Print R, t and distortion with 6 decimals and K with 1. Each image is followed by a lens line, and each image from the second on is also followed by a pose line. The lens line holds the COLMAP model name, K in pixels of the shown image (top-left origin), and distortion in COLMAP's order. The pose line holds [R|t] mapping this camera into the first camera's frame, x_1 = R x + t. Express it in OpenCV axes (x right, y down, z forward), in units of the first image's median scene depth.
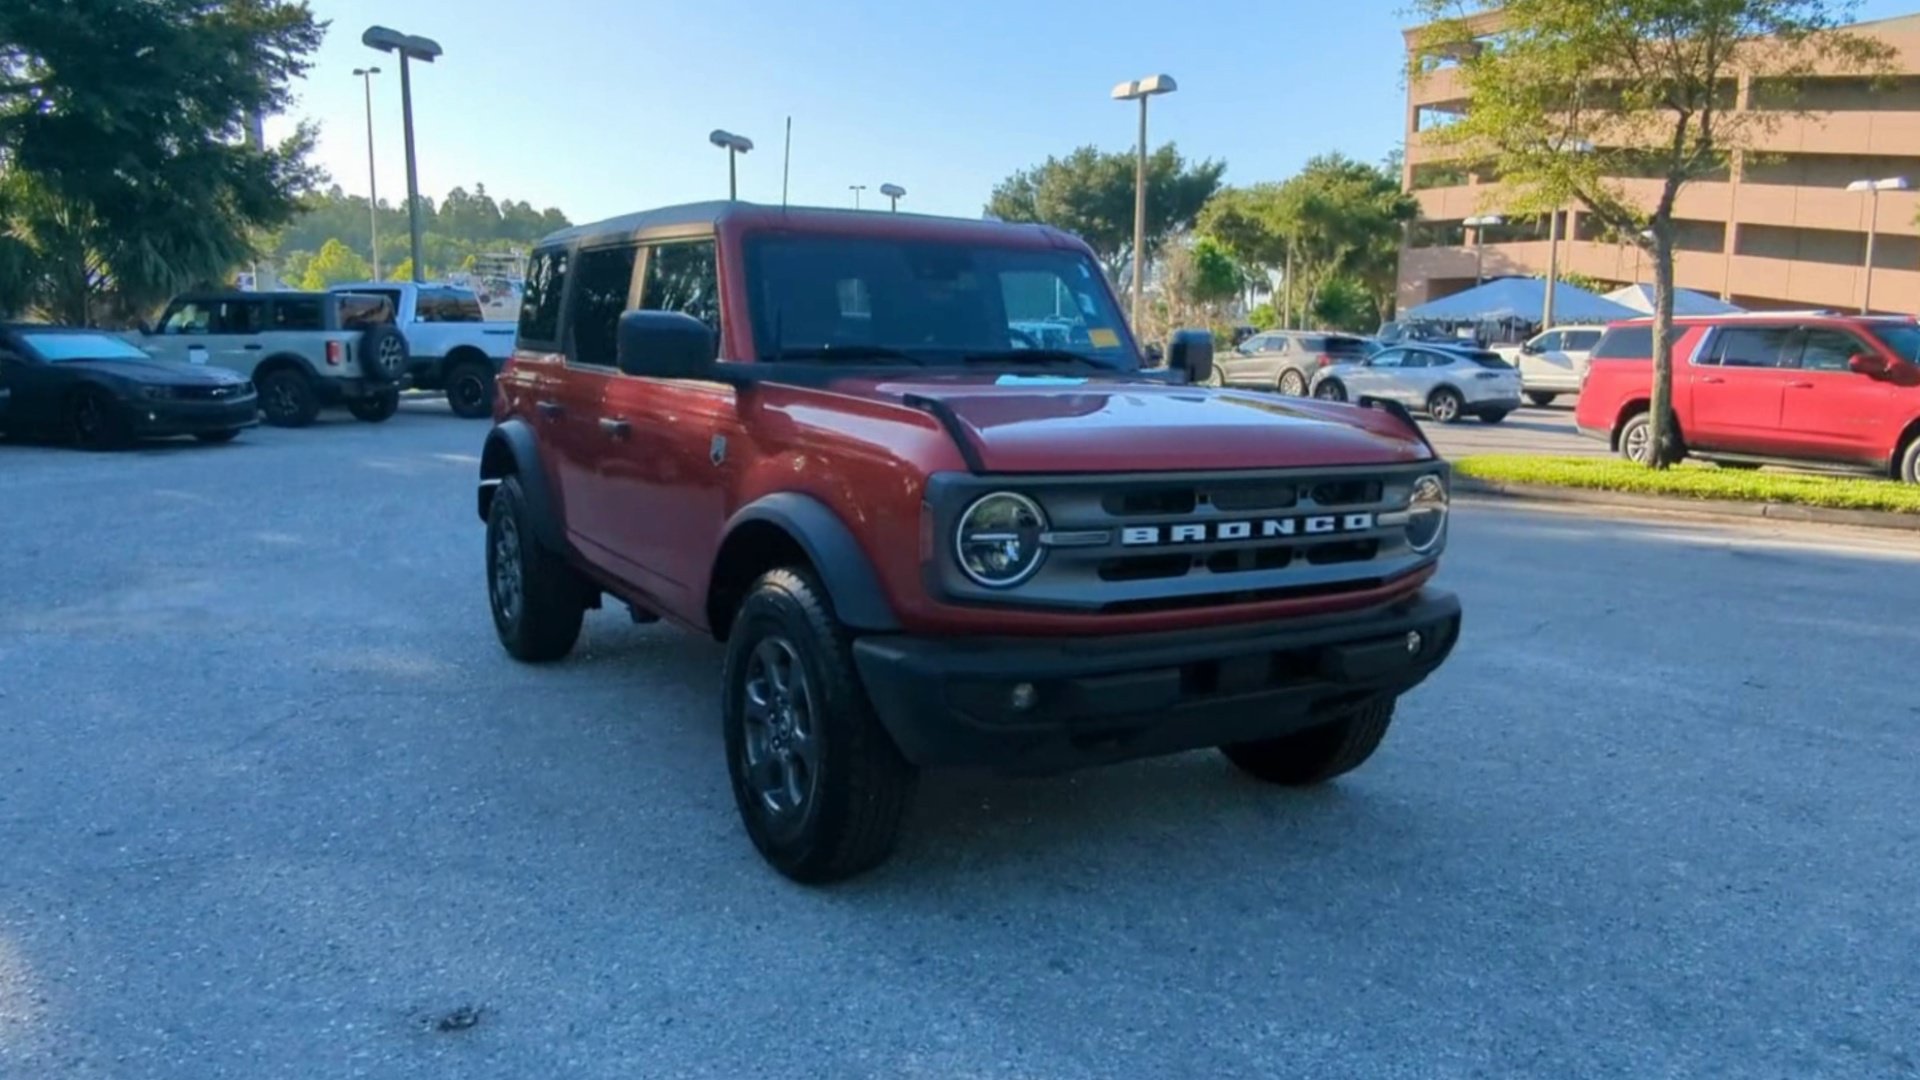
lens RADIAL K [[1401.3, 0, 1070.3], [0, 1401.3, 559.9], [0, 0, 1]] dist [0.005384, -0.004689]
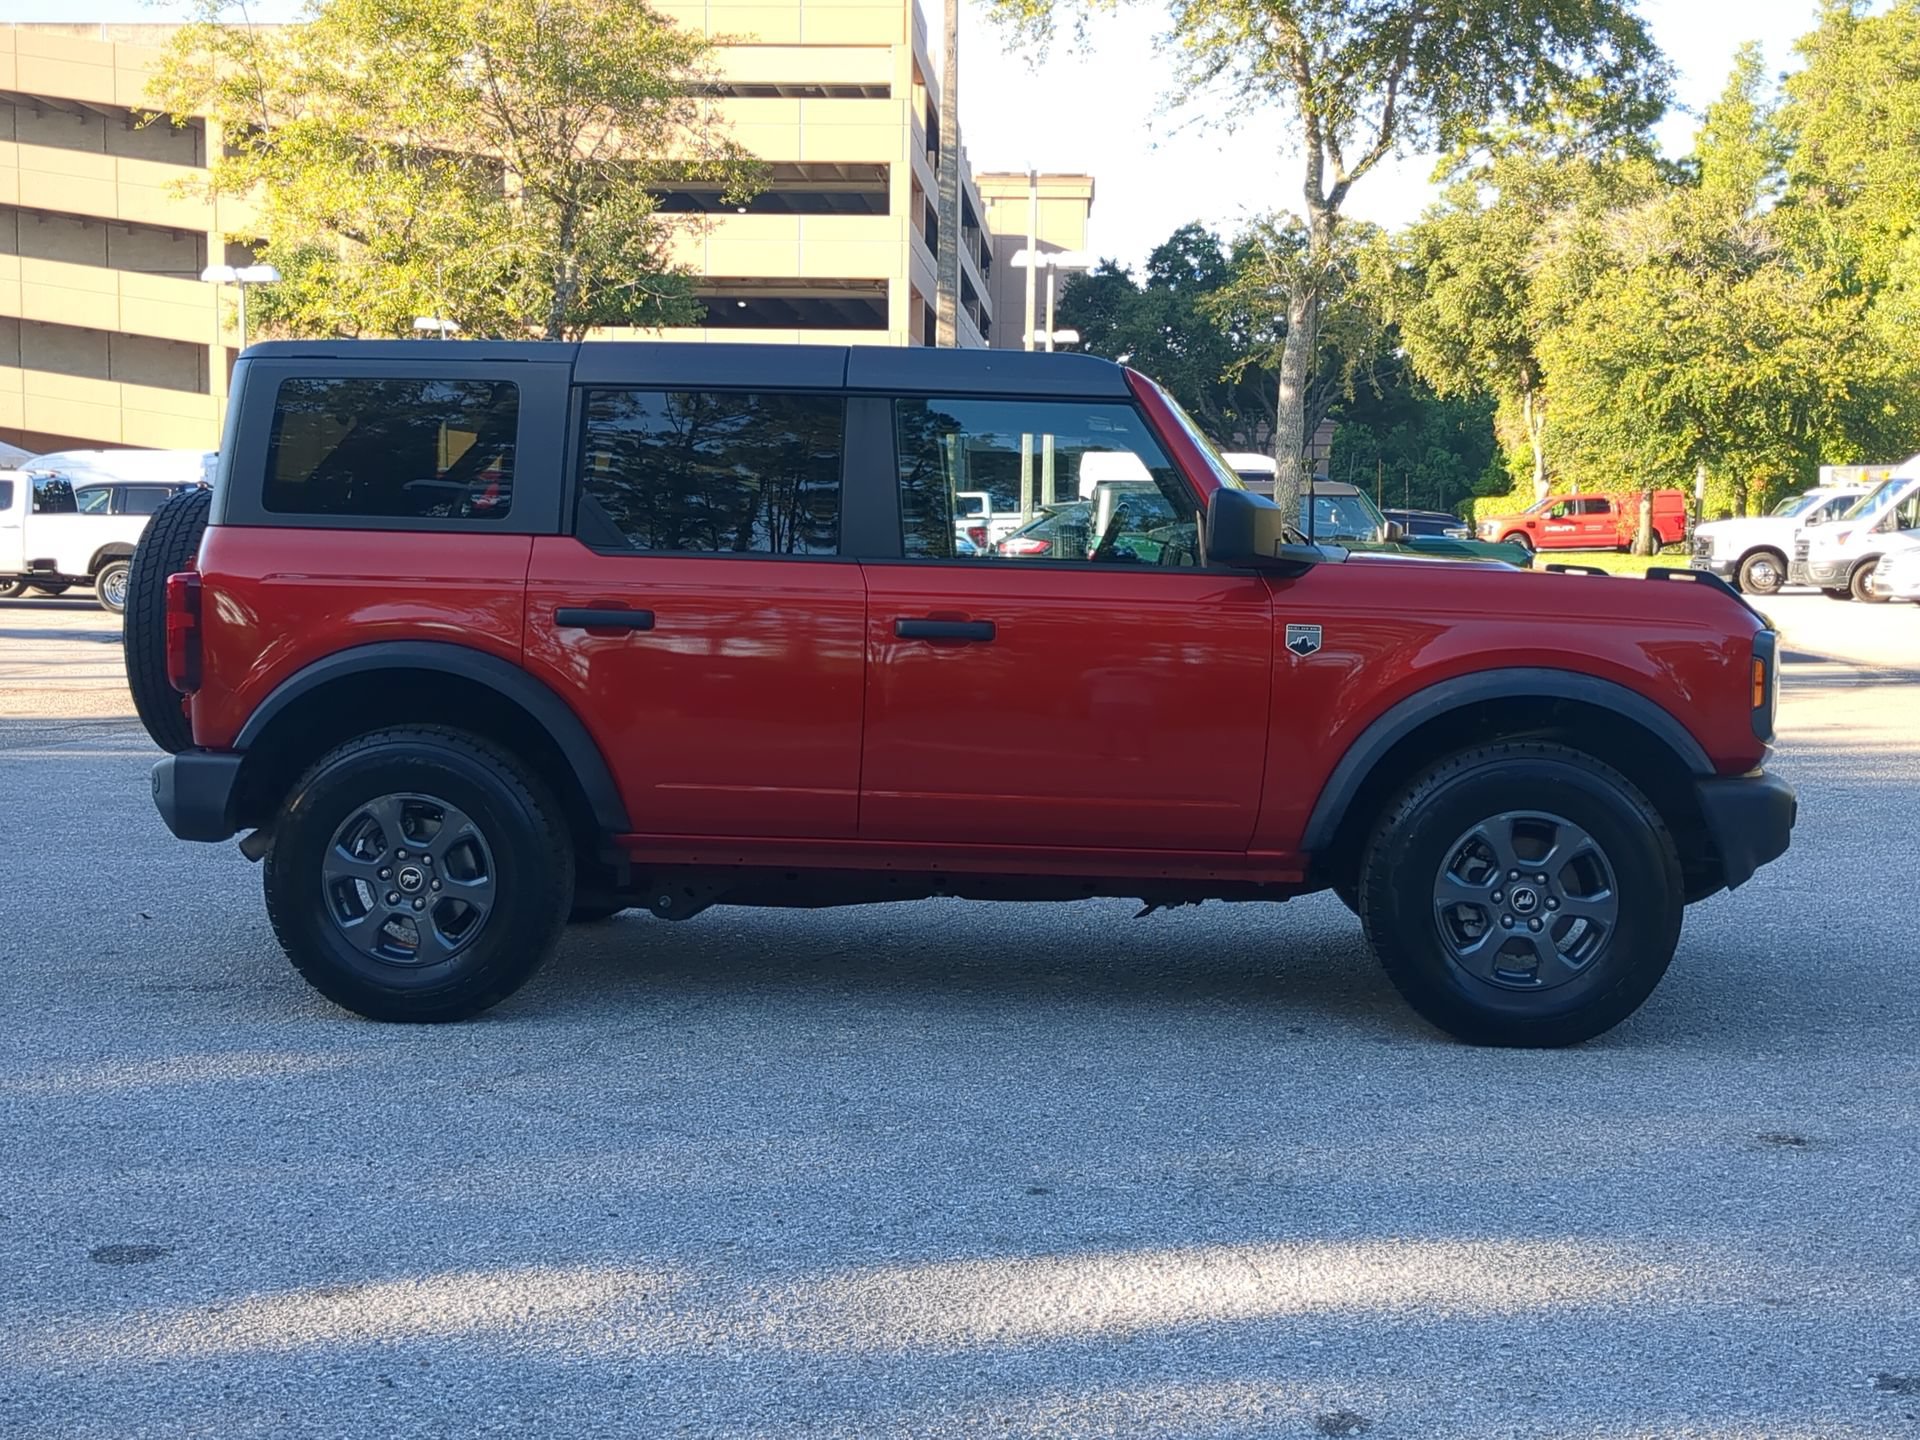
lens RADIAL K [[2293.9, 0, 991.8], [0, 2293.9, 692.6], [0, 0, 1]] dist [0.046978, -0.074539]
pose [[0.611856, -0.066457, 0.788173, -0.340513], [0.119683, 0.992770, -0.009201, -0.011841], [-0.781862, 0.099961, 0.615385, 0.052084]]
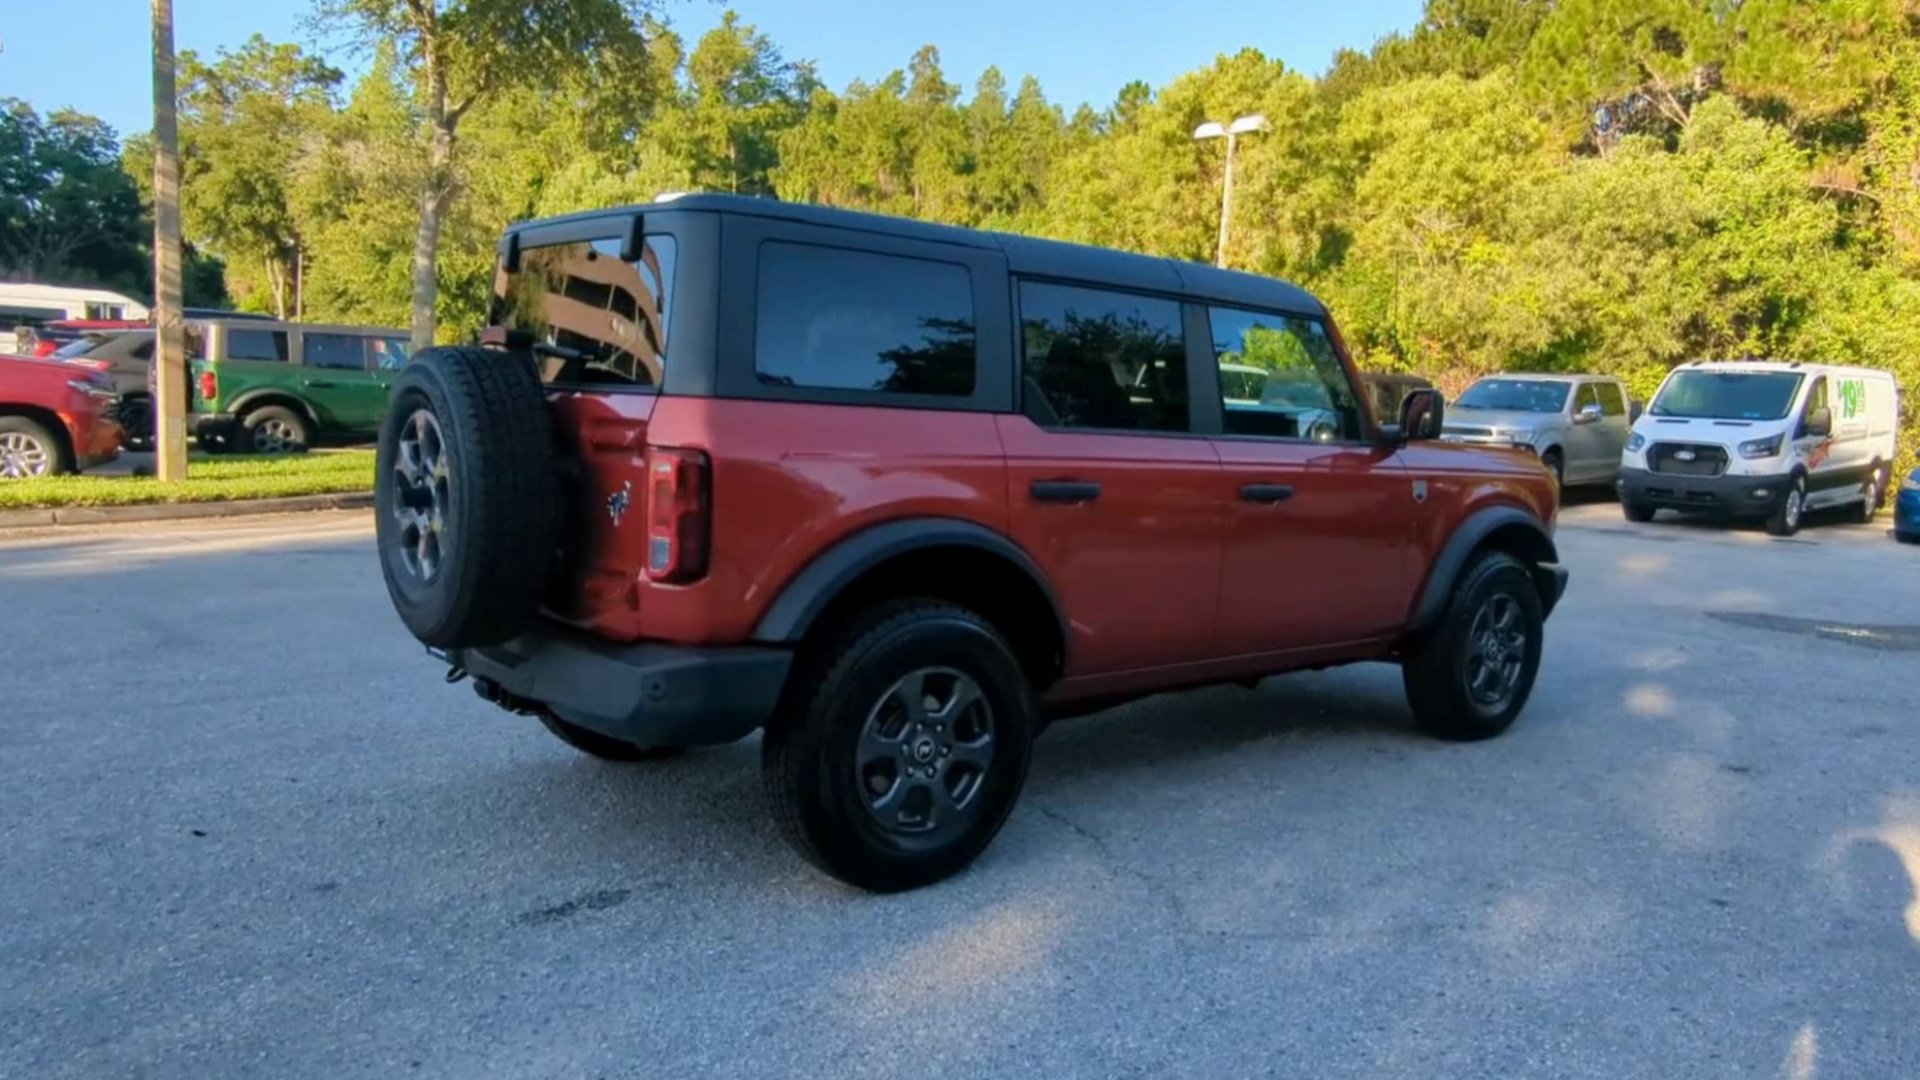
lens RADIAL K [[1361.3, 0, 1089.3], [0, 1361.3, 540.3], [0, 0, 1]] dist [0.002027, -0.002815]
pose [[-0.152489, -0.128370, 0.979933, -0.329198], [0.102544, 0.984122, 0.144876, -0.055802], [-0.982971, 0.122578, -0.136905, 0.326880]]
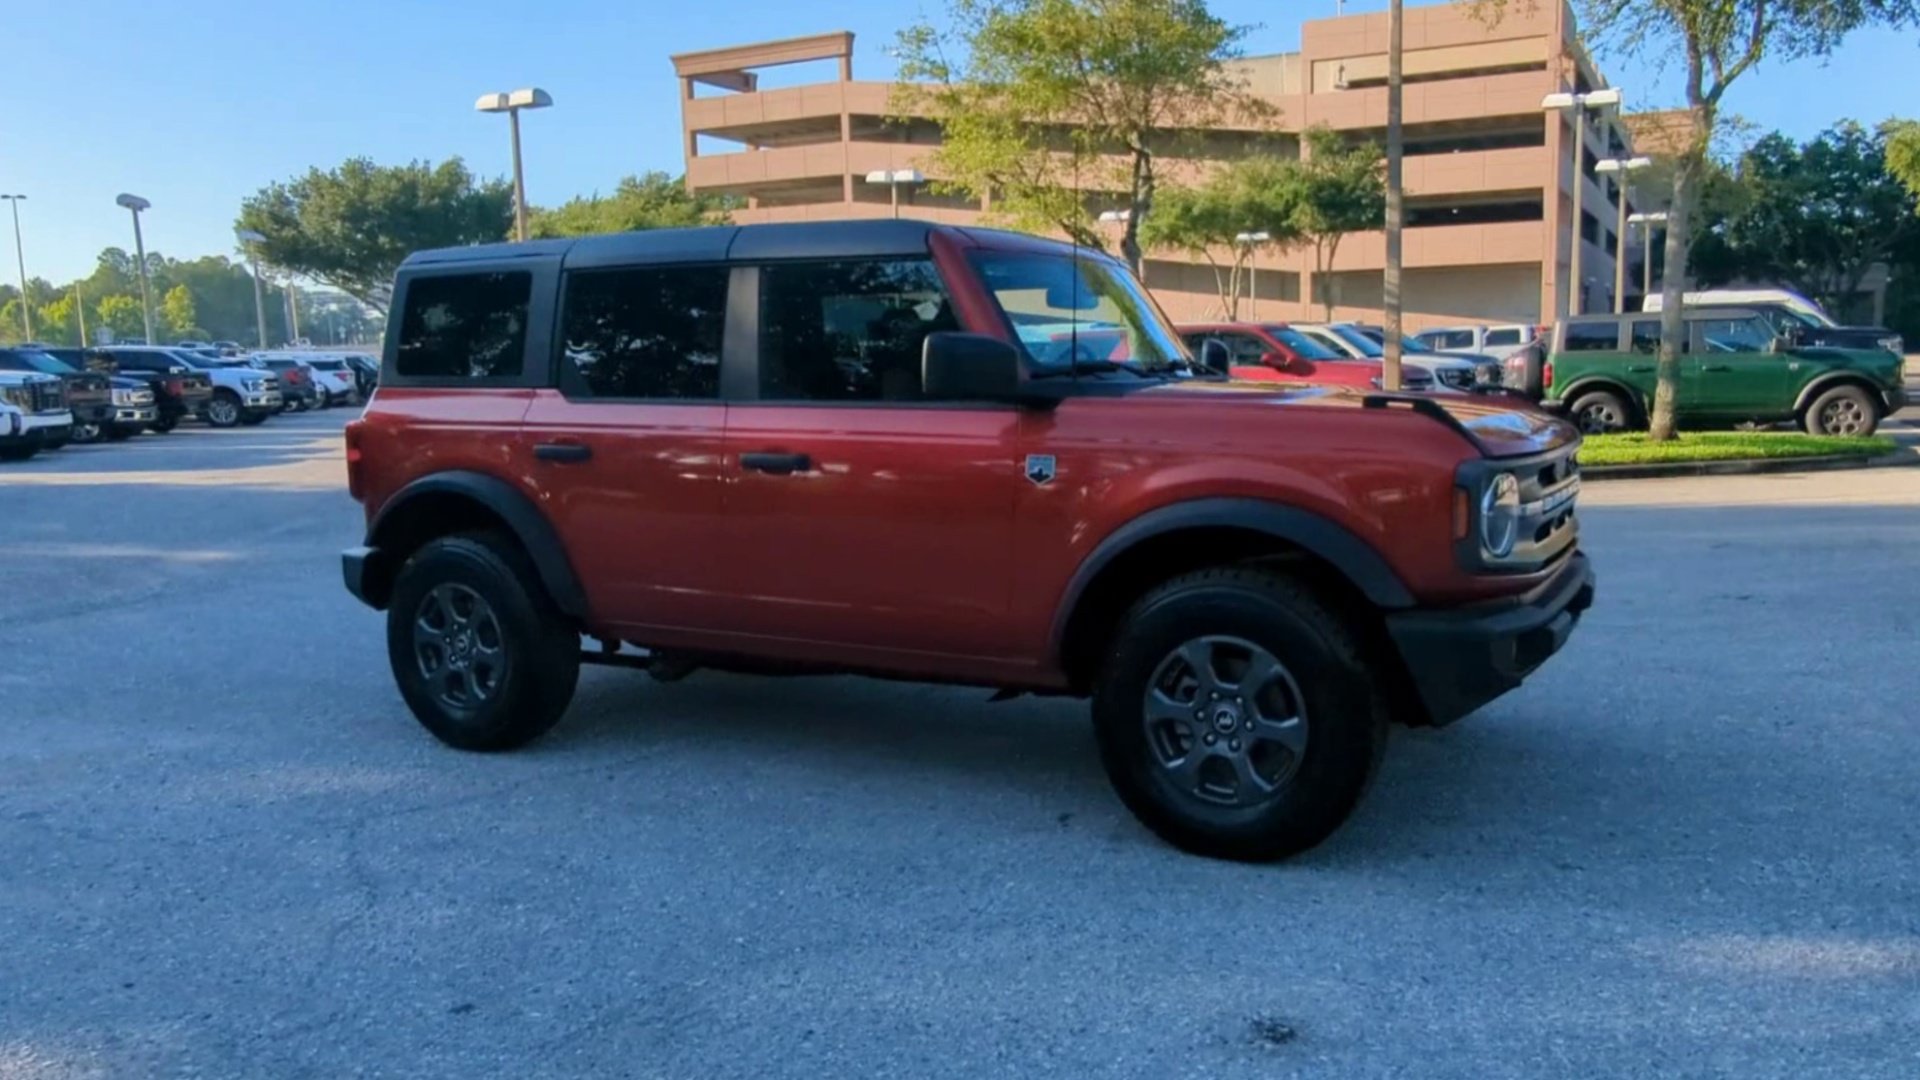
lens RADIAL K [[1361.3, 0, 1089.3], [0, 1361.3, 540.3], [0, 0, 1]] dist [0.002027, -0.002815]
pose [[0.863861, -0.101581, 0.493382, -0.153661], [0.112254, 0.993647, 0.008034, -0.006963], [-0.491064, 0.048444, 0.869775, 0.030611]]
